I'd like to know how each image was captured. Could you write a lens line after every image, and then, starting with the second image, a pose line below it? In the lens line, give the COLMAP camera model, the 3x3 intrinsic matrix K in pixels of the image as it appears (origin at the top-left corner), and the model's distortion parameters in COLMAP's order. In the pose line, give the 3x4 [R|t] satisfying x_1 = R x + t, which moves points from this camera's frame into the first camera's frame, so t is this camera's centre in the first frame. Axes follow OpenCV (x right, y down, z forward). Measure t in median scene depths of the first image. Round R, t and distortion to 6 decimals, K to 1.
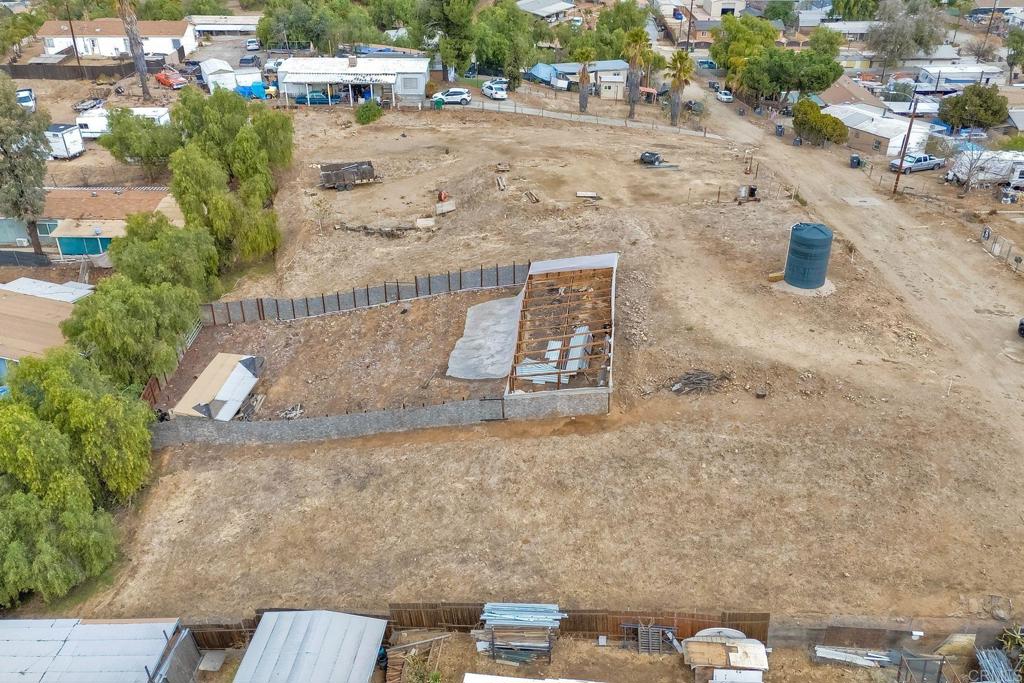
lens RADIAL K [[882.4, 0, 511.2], [0, 882.4, 348.5], [0, 0, 1]] dist [0.093162, -0.099962]
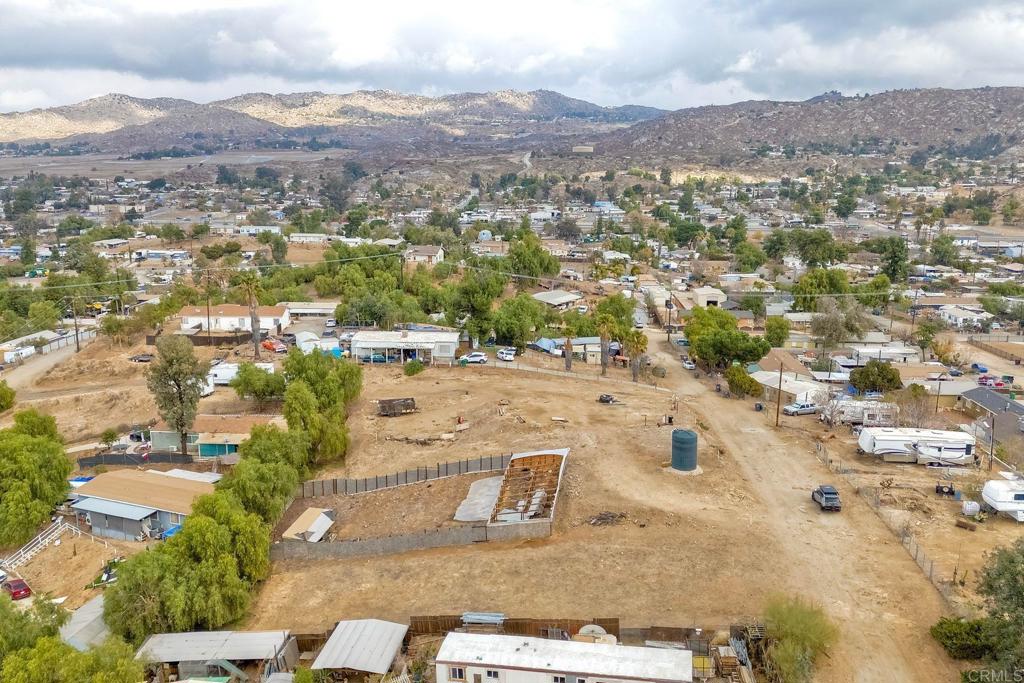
lens RADIAL K [[867.3, 0, 516.4], [0, 867.3, 376.5], [0, 0, 1]] dist [0.112259, -0.168348]
pose [[0.999281, 0.015021, -0.034799, 0.065820], [-0.023811, 0.963123, -0.268006, 0.147474], [0.029490, 0.268642, 0.962789, -0.413716]]
